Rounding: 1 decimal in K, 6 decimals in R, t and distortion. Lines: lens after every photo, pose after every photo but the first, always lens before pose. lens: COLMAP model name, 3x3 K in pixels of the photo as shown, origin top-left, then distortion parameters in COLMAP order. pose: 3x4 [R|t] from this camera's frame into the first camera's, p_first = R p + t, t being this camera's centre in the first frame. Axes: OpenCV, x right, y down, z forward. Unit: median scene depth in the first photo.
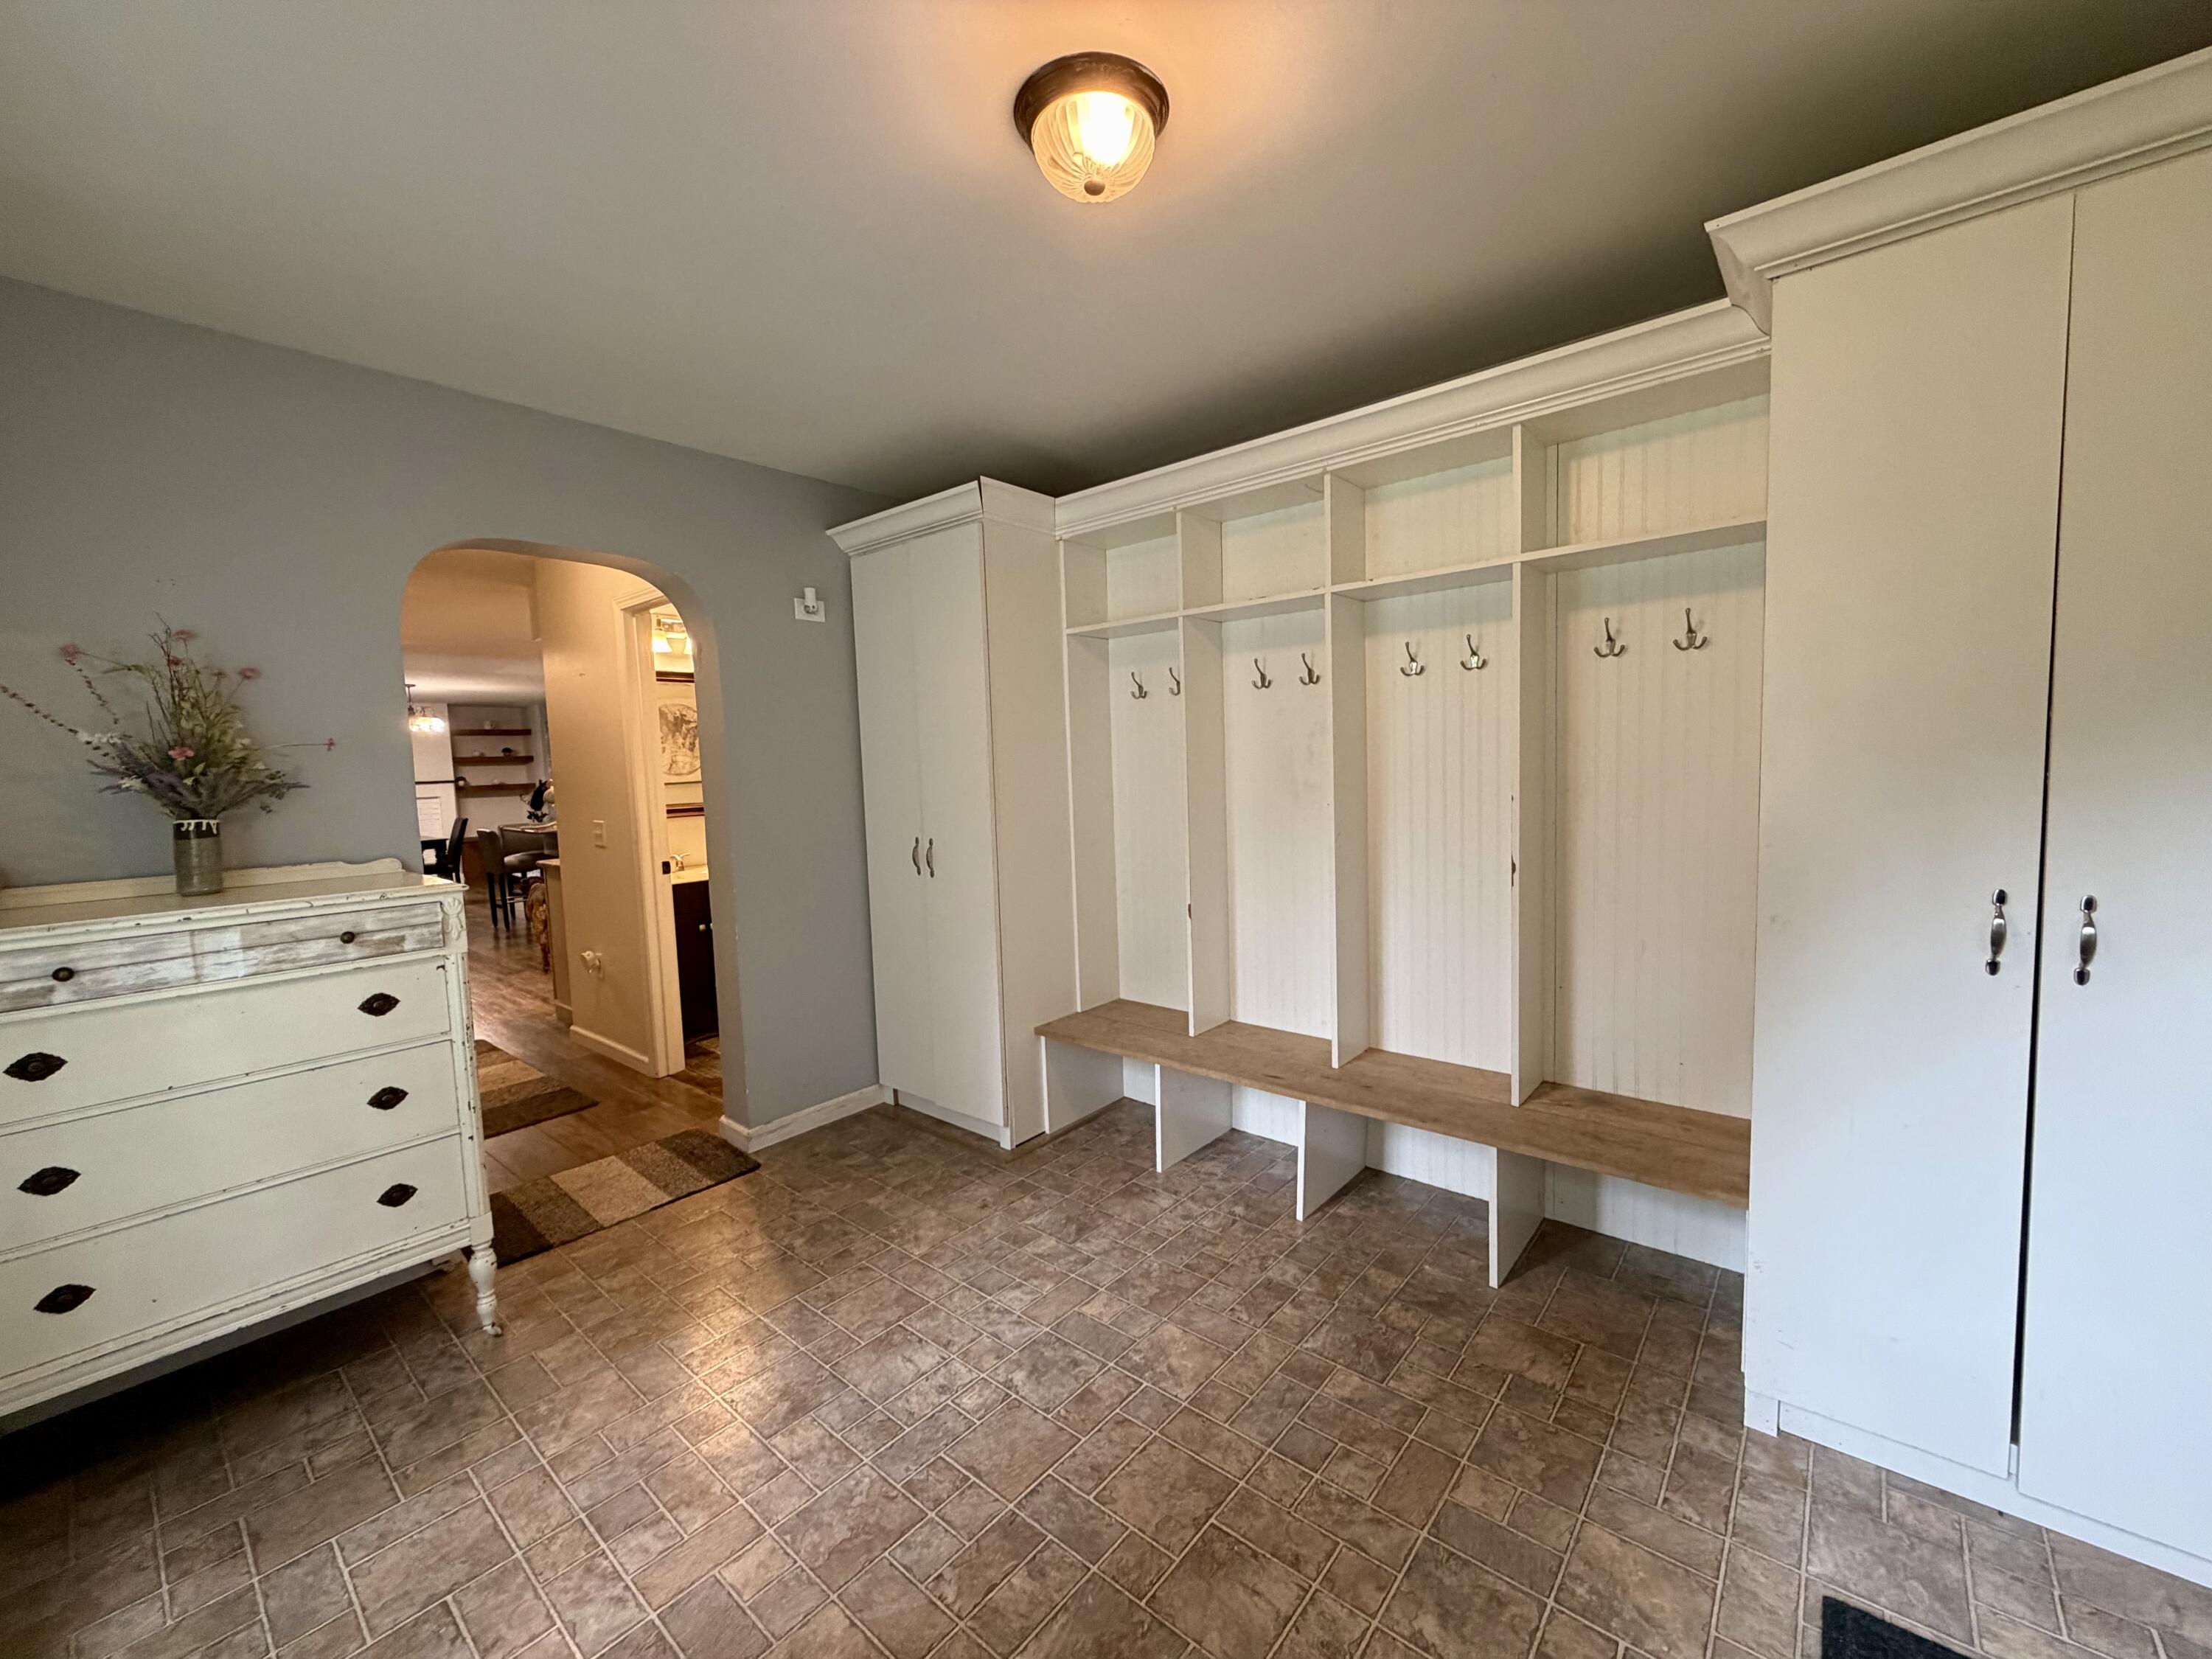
lens RADIAL K [[888.3, 0, 1117.7], [0, 888.3, 821.2], [0, 0, 1]] dist [0.002803, 0.000067]
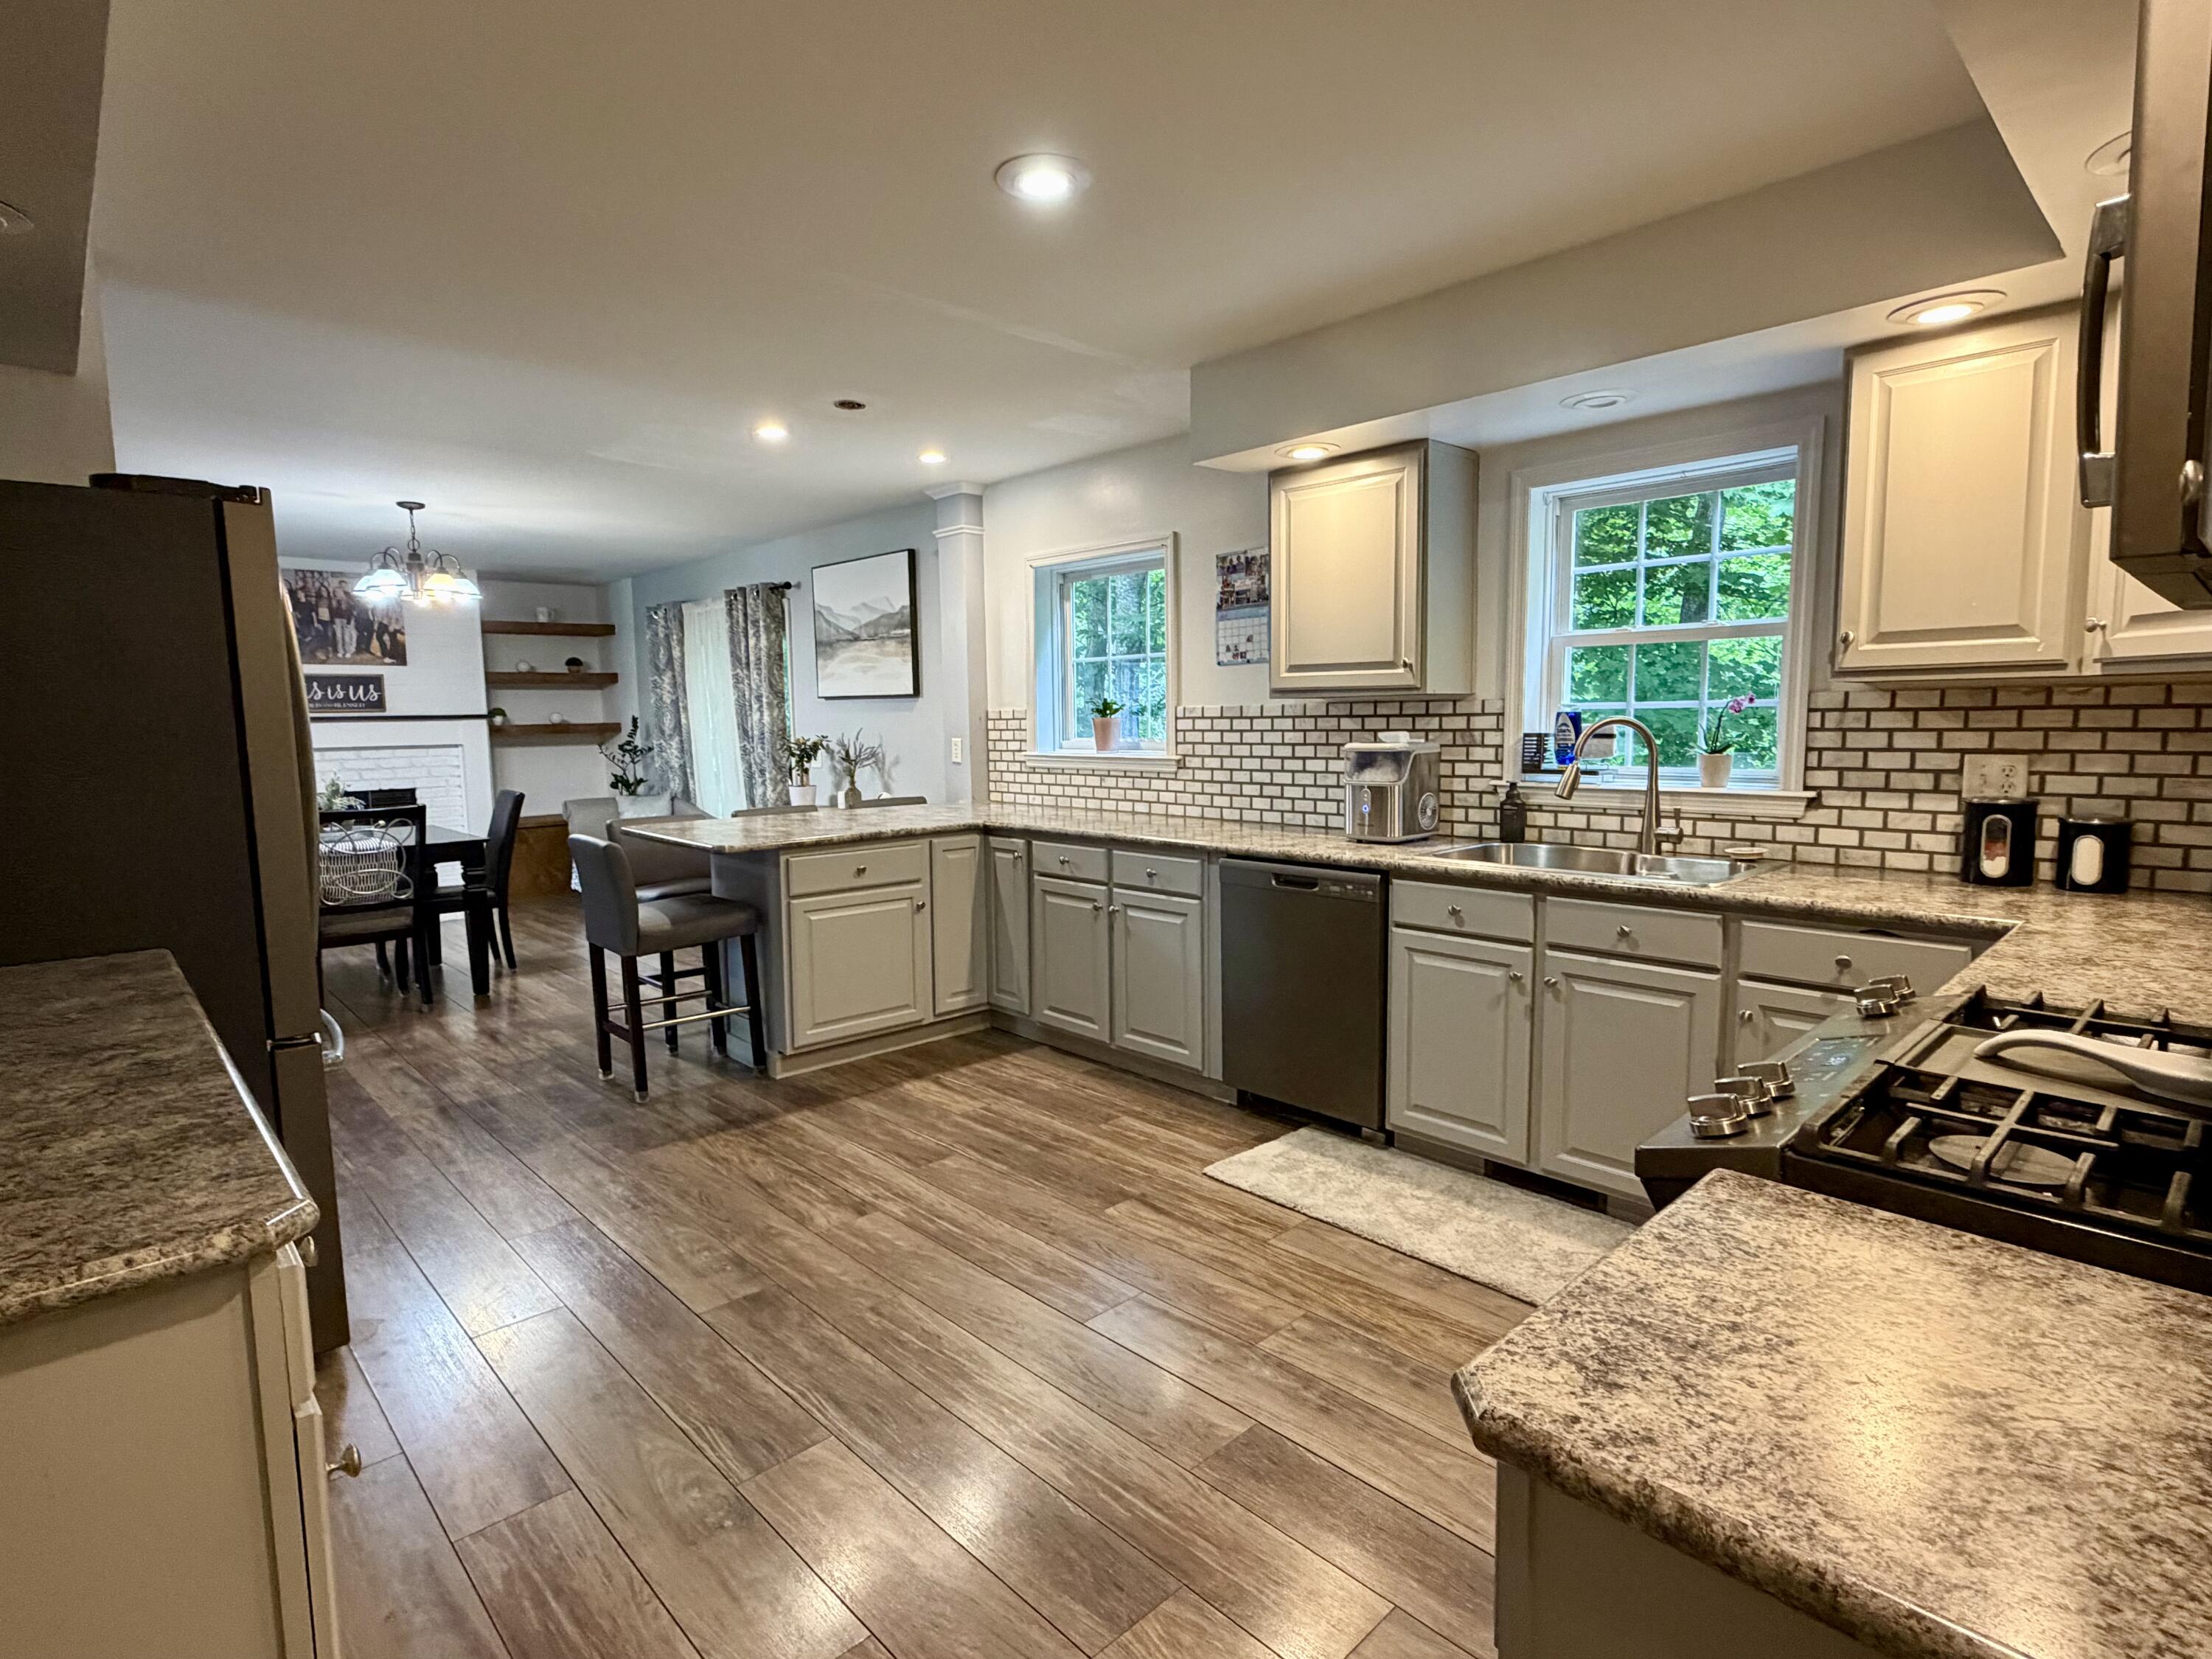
lens RADIAL K [[1125.2, 0, 1104.7], [0, 1125.2, 832.4], [0, 0, 1]] dist [0.000943, -0.000591]
pose [[0.991573, 0.022149, -0.127643, -0.273773], [-0.018049, 0.999286, 0.033185, -0.003439], [0.128287, -0.030602, 0.991265, 0.354089]]
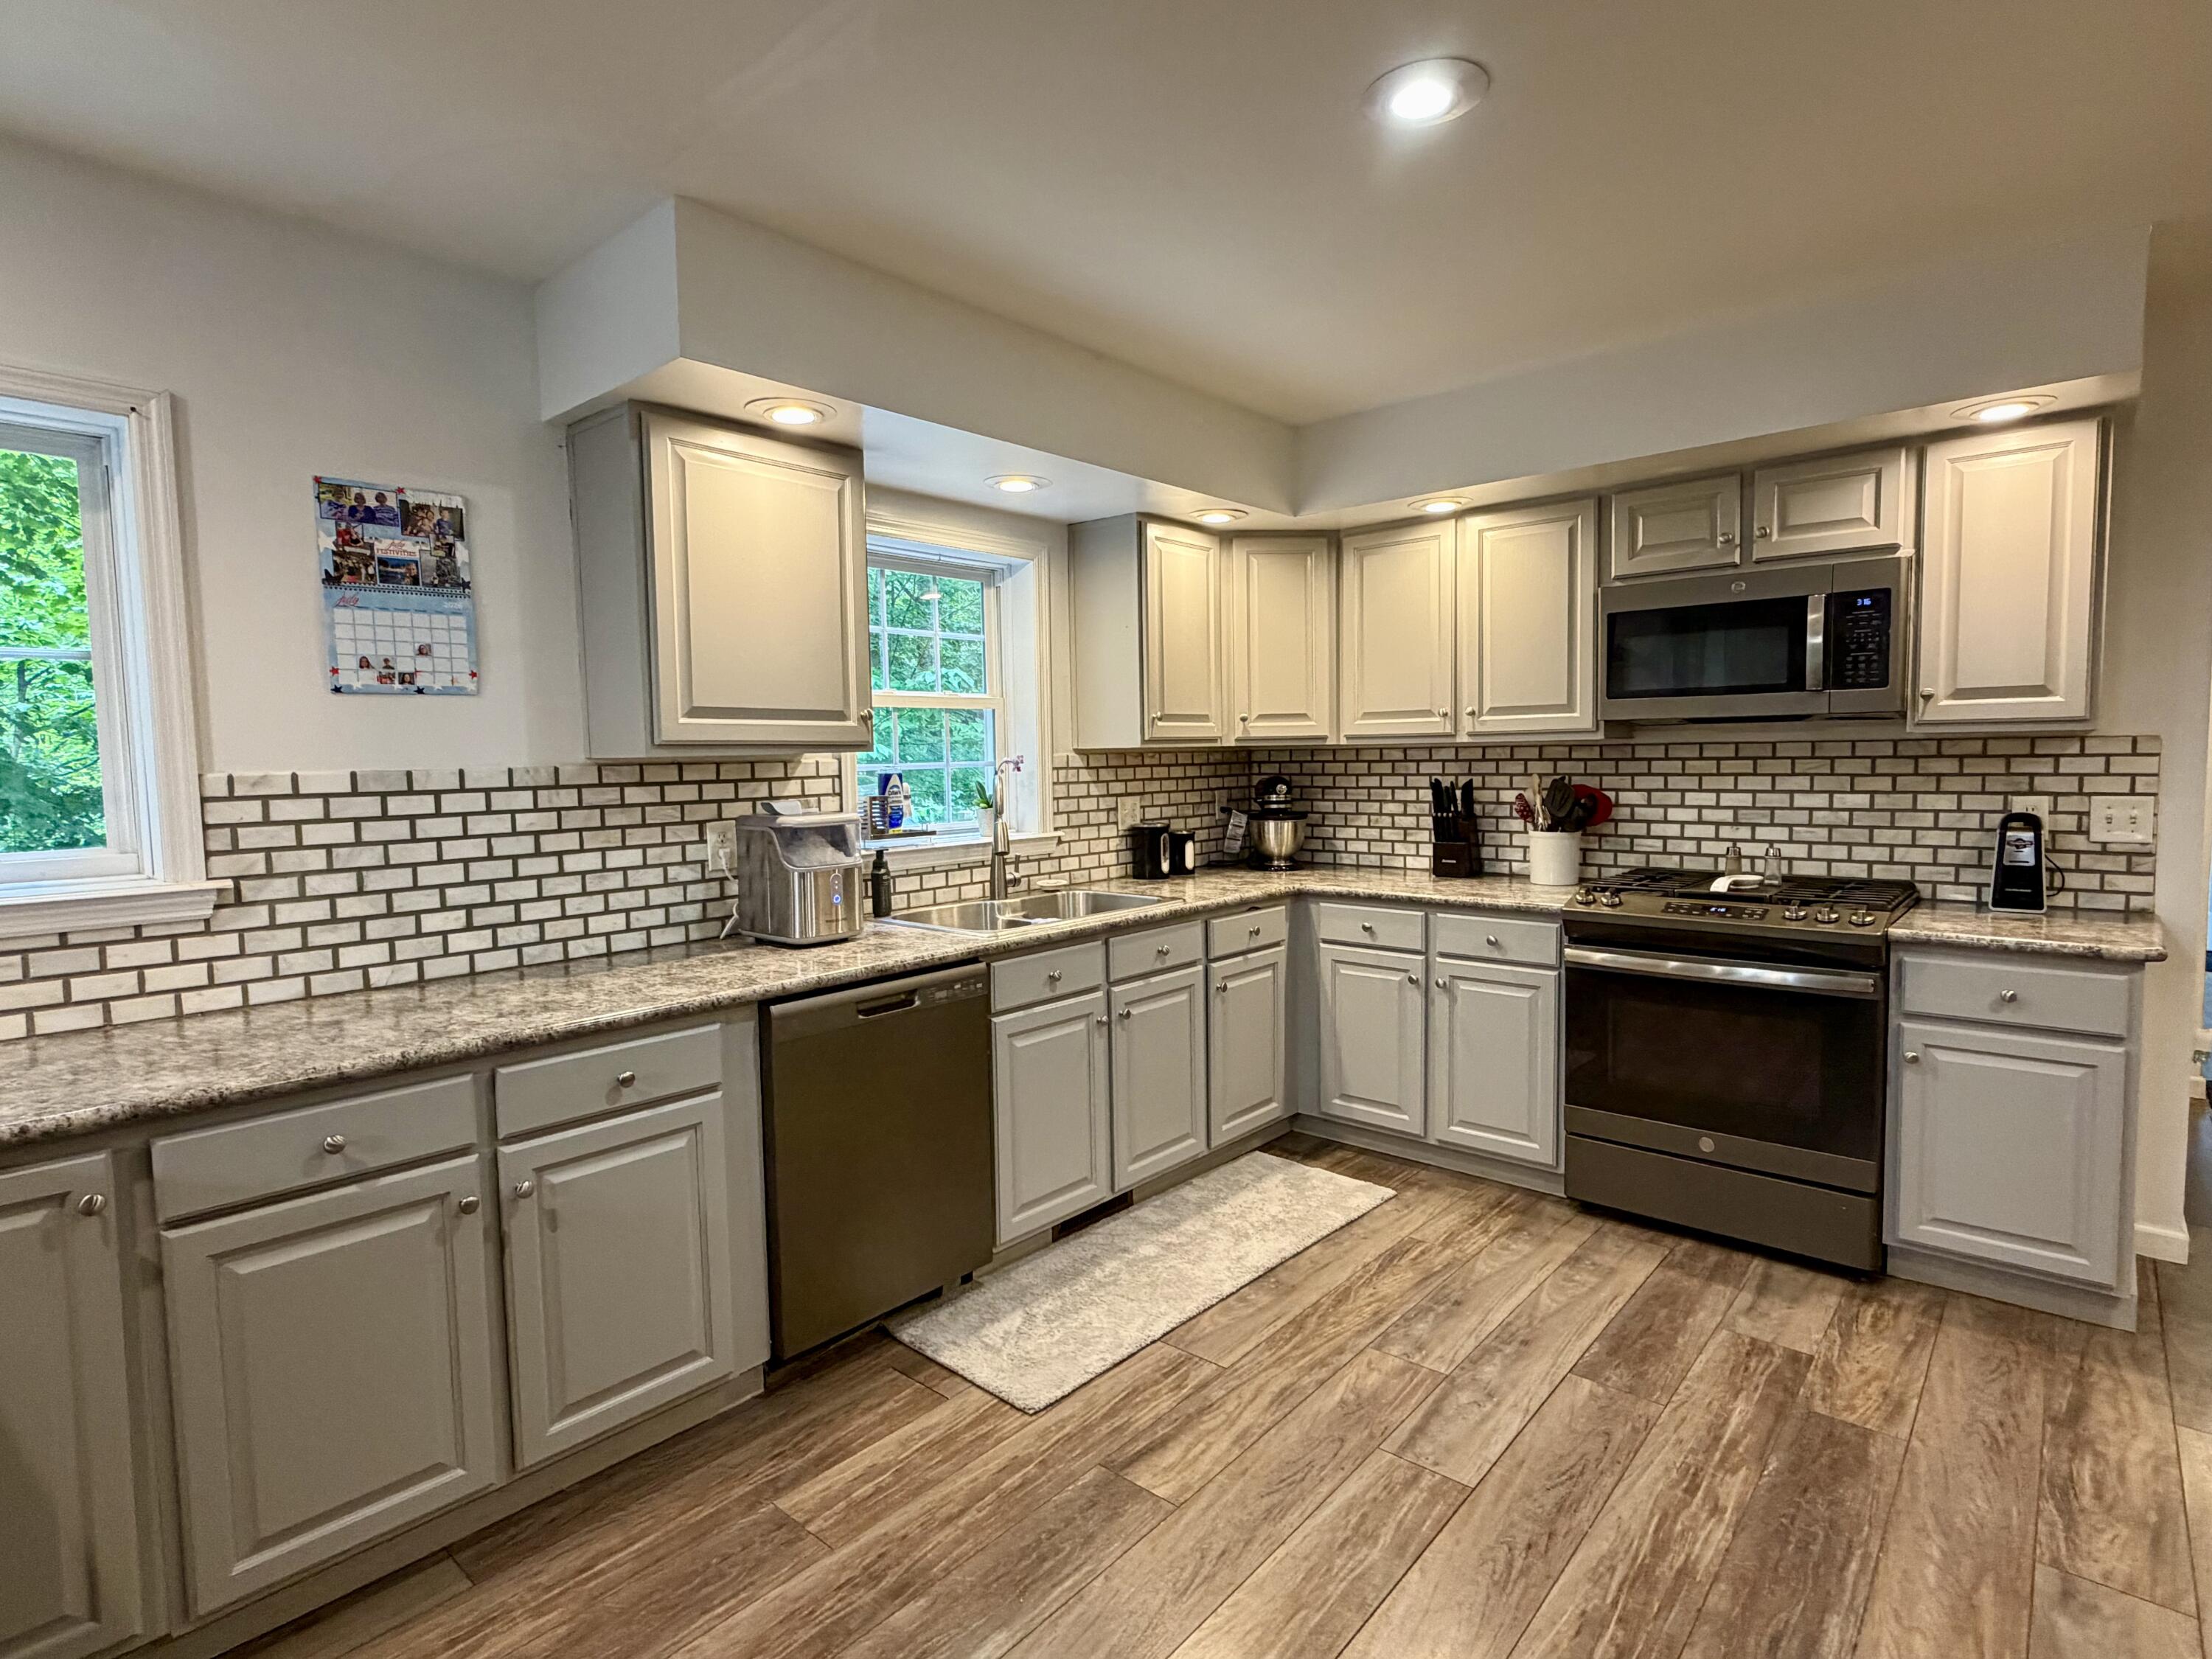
lens RADIAL K [[1125.2, 0, 1106.2], [0, 1125.2, 829.5], [0, 0, 1]] dist [0.000943, -0.000591]
pose [[0.038214, -0.046152, 0.998203, -0.462149], [0.093431, 0.994722, 0.042414, -0.019133], [-0.994892, 0.091642, 0.042324, 0.582571]]
